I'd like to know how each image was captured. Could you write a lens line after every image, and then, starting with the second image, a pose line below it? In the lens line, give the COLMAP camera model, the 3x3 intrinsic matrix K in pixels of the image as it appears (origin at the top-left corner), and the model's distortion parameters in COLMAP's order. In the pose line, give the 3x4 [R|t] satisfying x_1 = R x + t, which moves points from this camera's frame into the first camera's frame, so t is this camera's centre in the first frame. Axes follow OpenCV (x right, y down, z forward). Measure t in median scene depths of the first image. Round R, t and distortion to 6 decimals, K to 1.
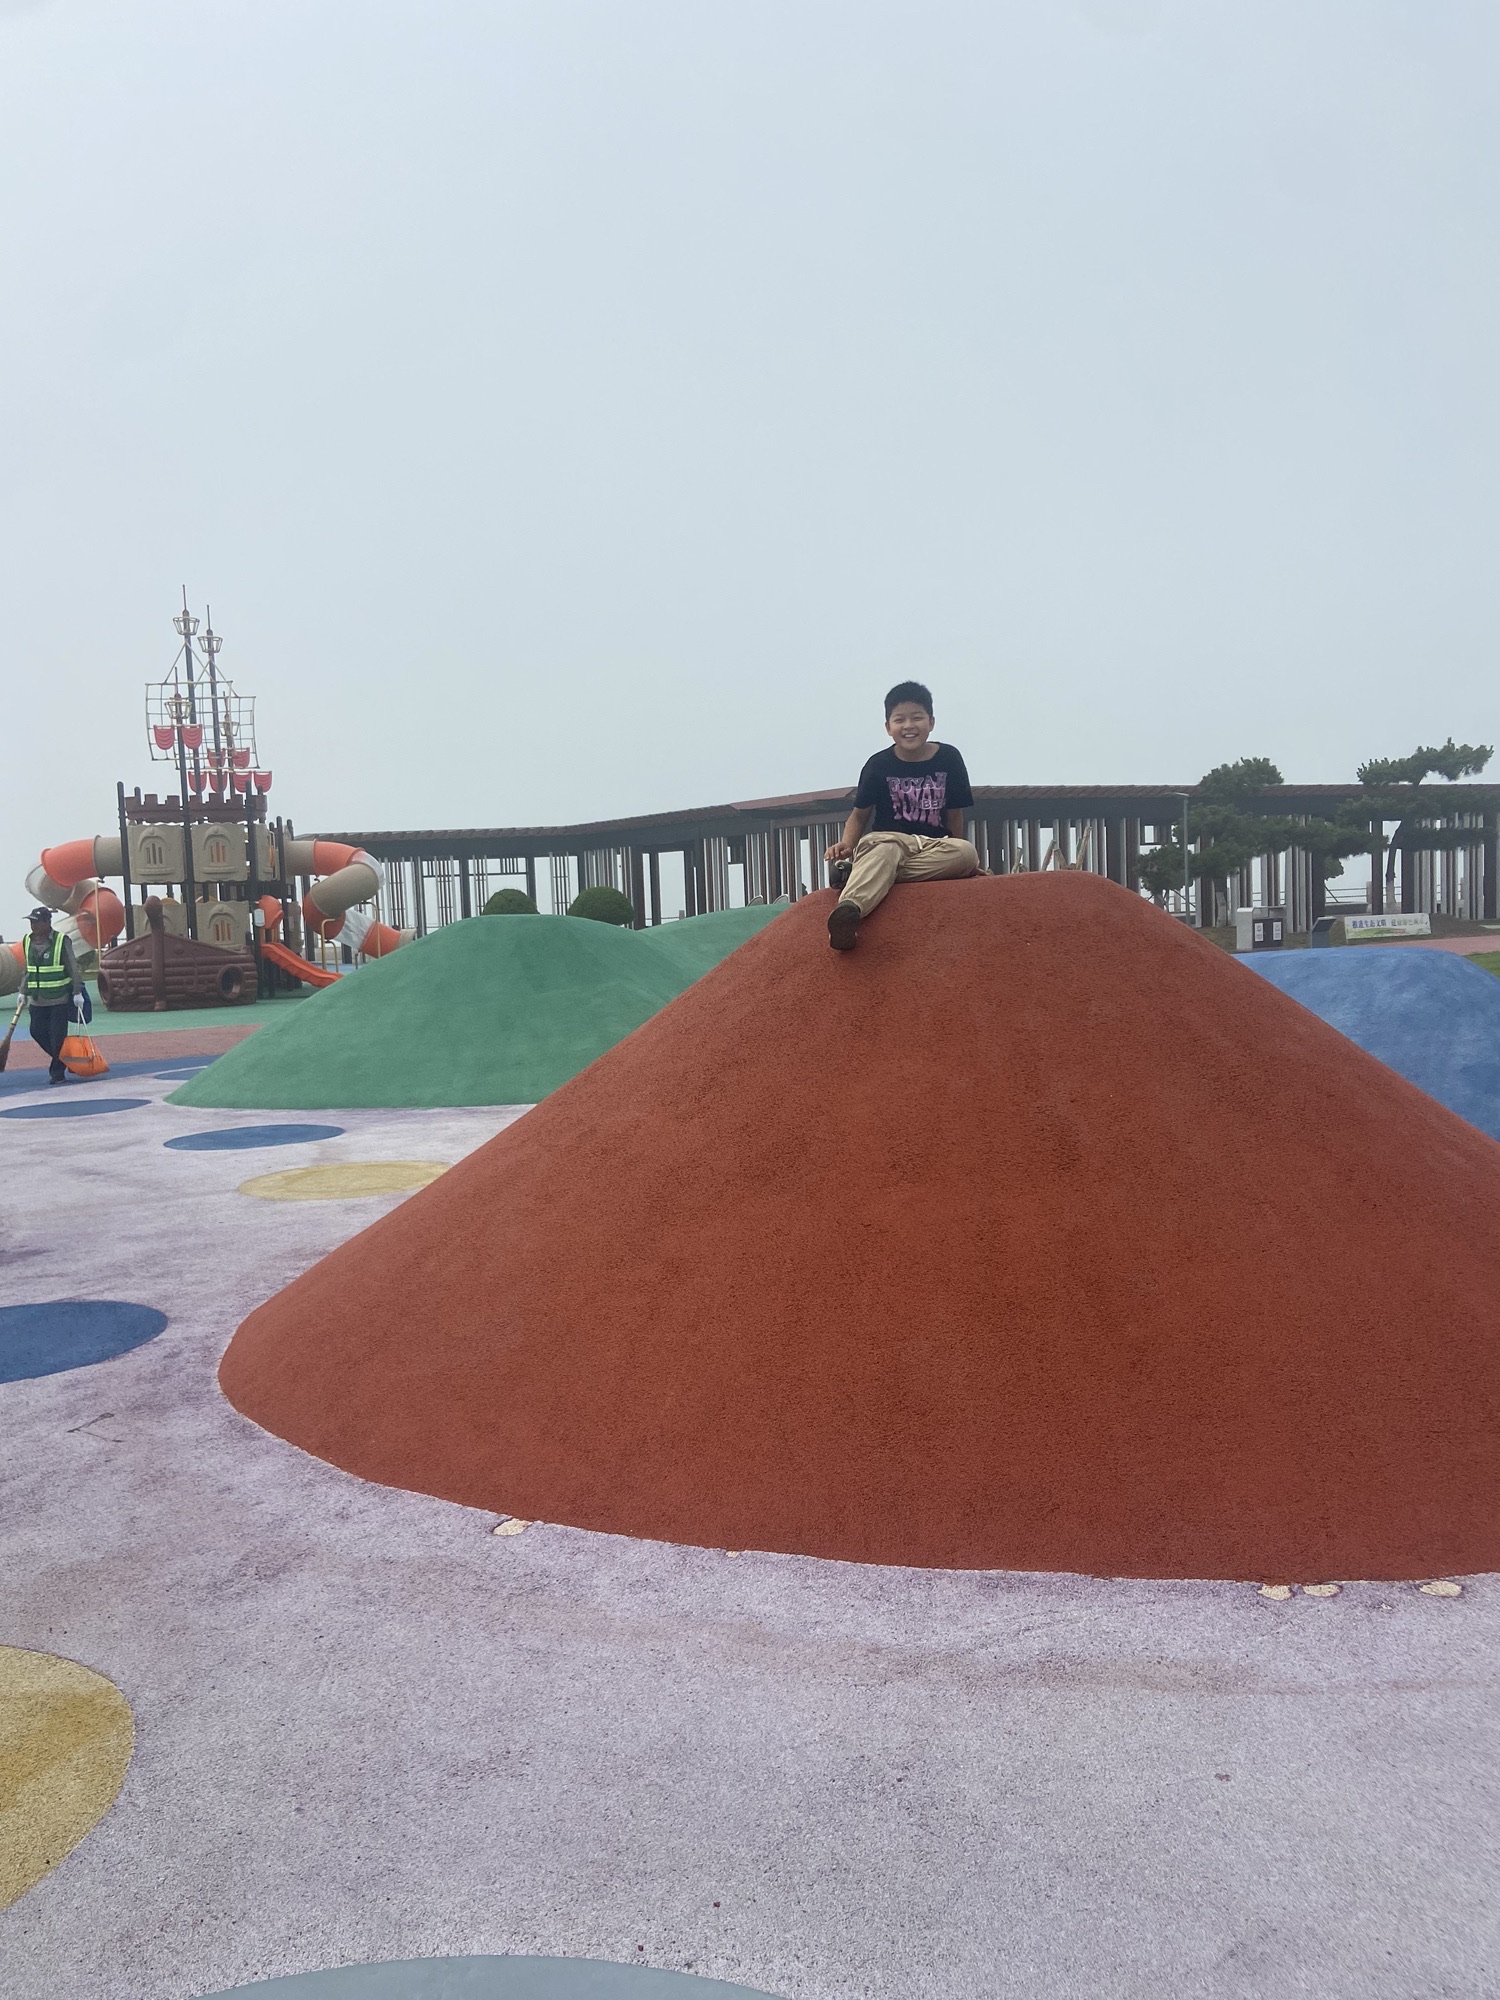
lens RADIAL K [[1516.3, 0, 750.0], [0, 1516.3, 1000.0], [0, 0, 1]] dist [0.073583, 0.000226]
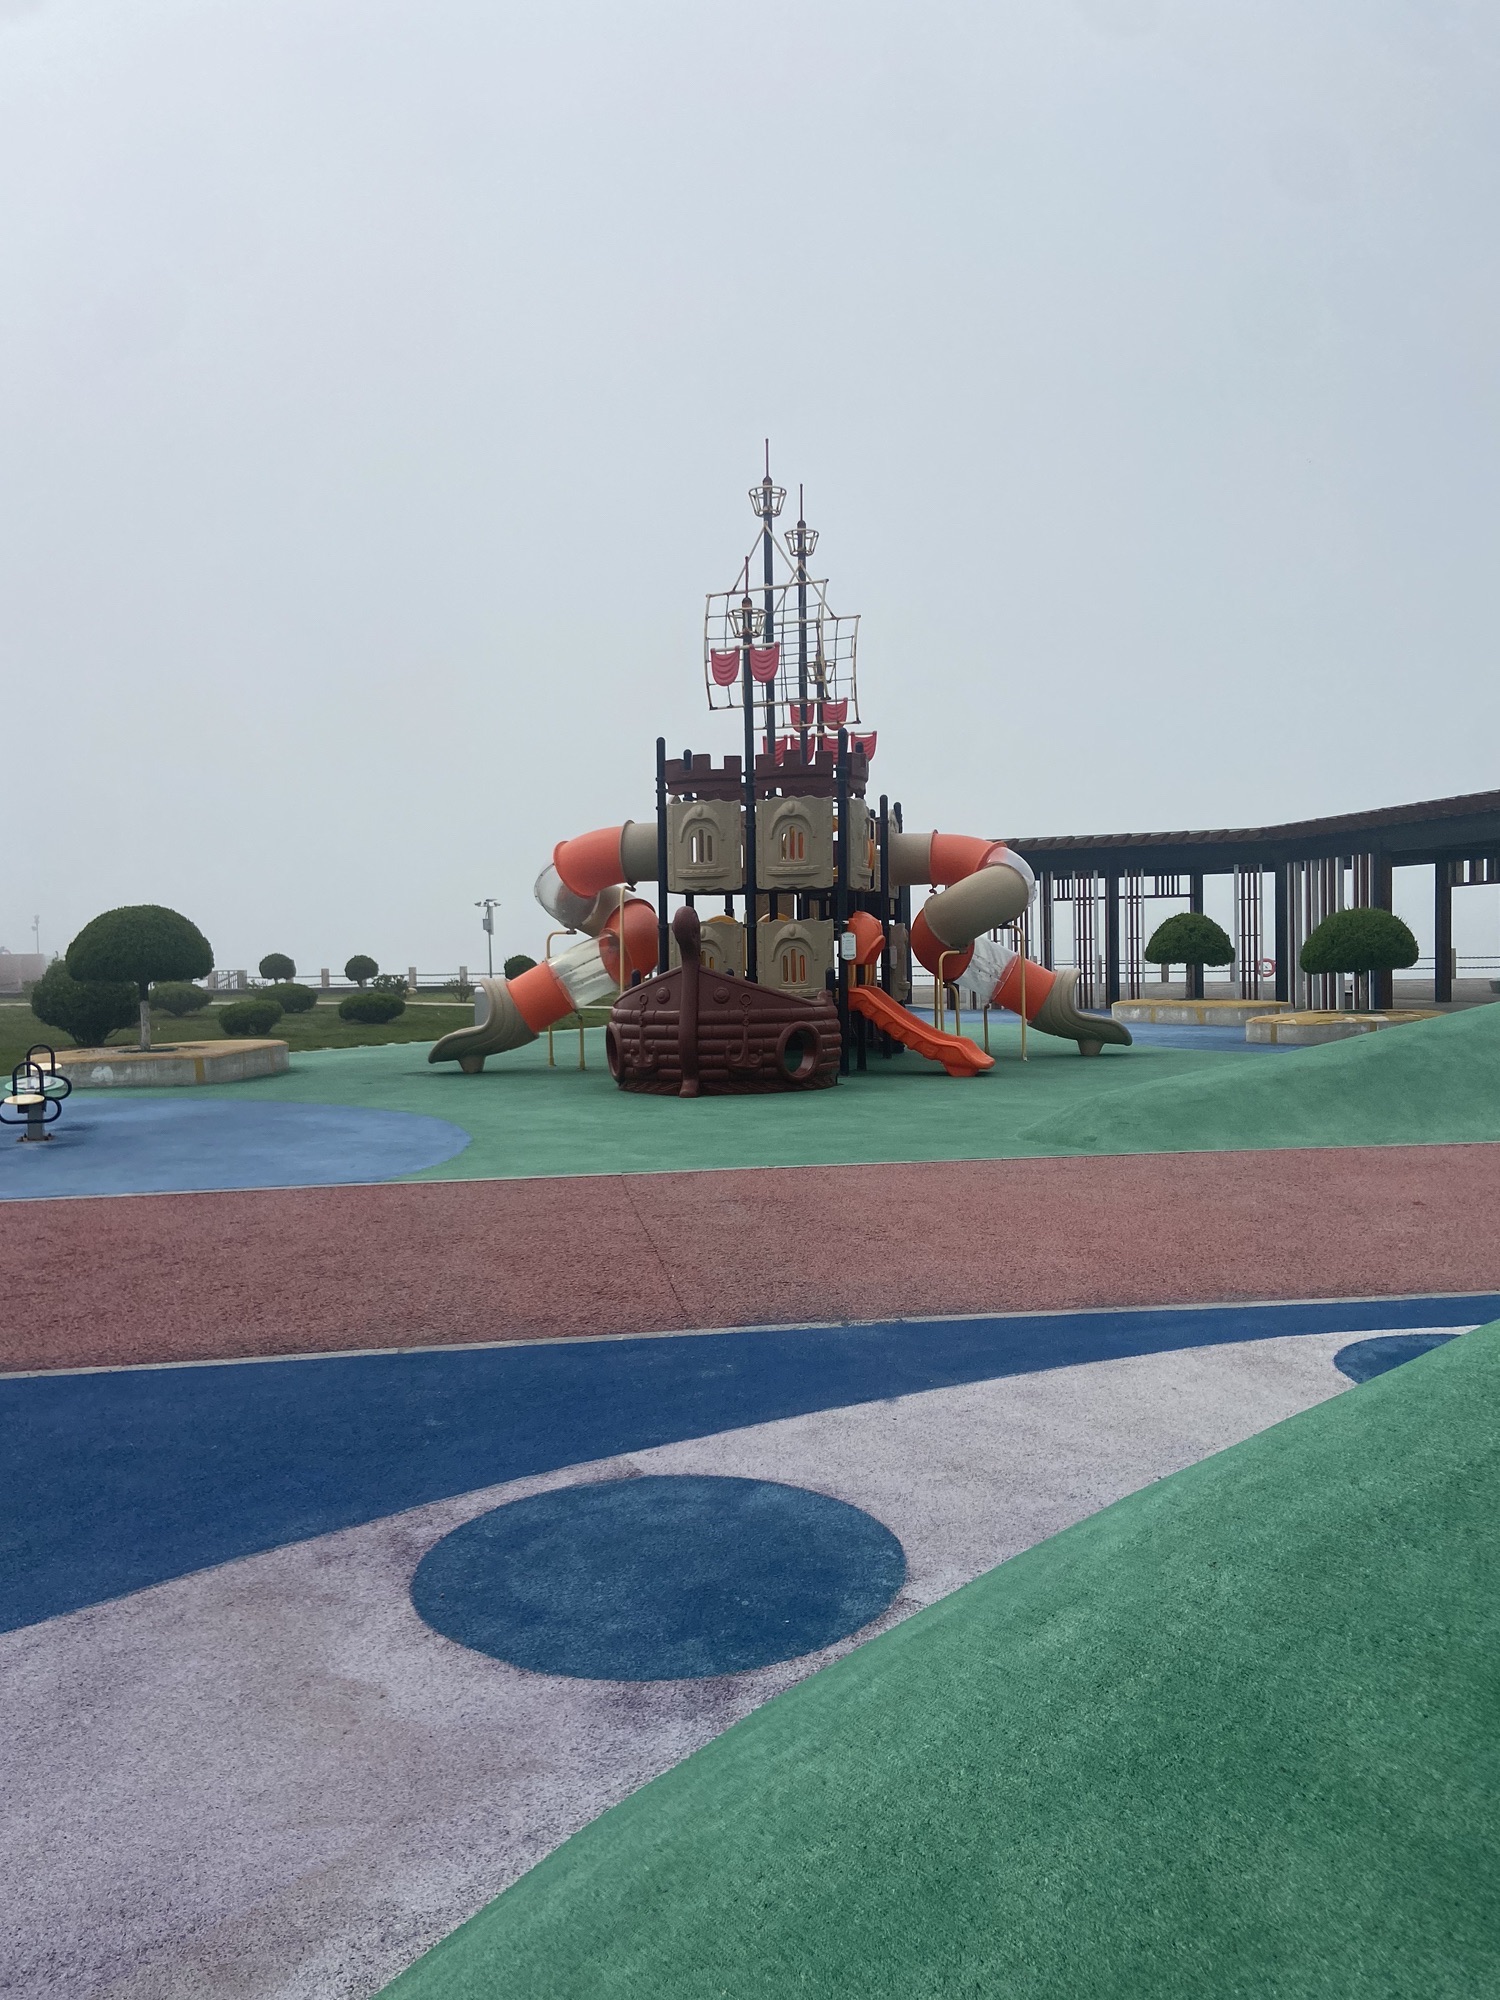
lens RADIAL K [[1516.3, 0, 750.0], [0, 1516.3, 1000.0], [0, 0, 1]] dist [0.073583, 0.000226]
pose [[0.929599, 0.035326, -0.366875, -0.125052], [-0.043852, 0.998927, -0.014927, -0.020154], [0.365954, 0.029965, 0.930150, 0.392597]]
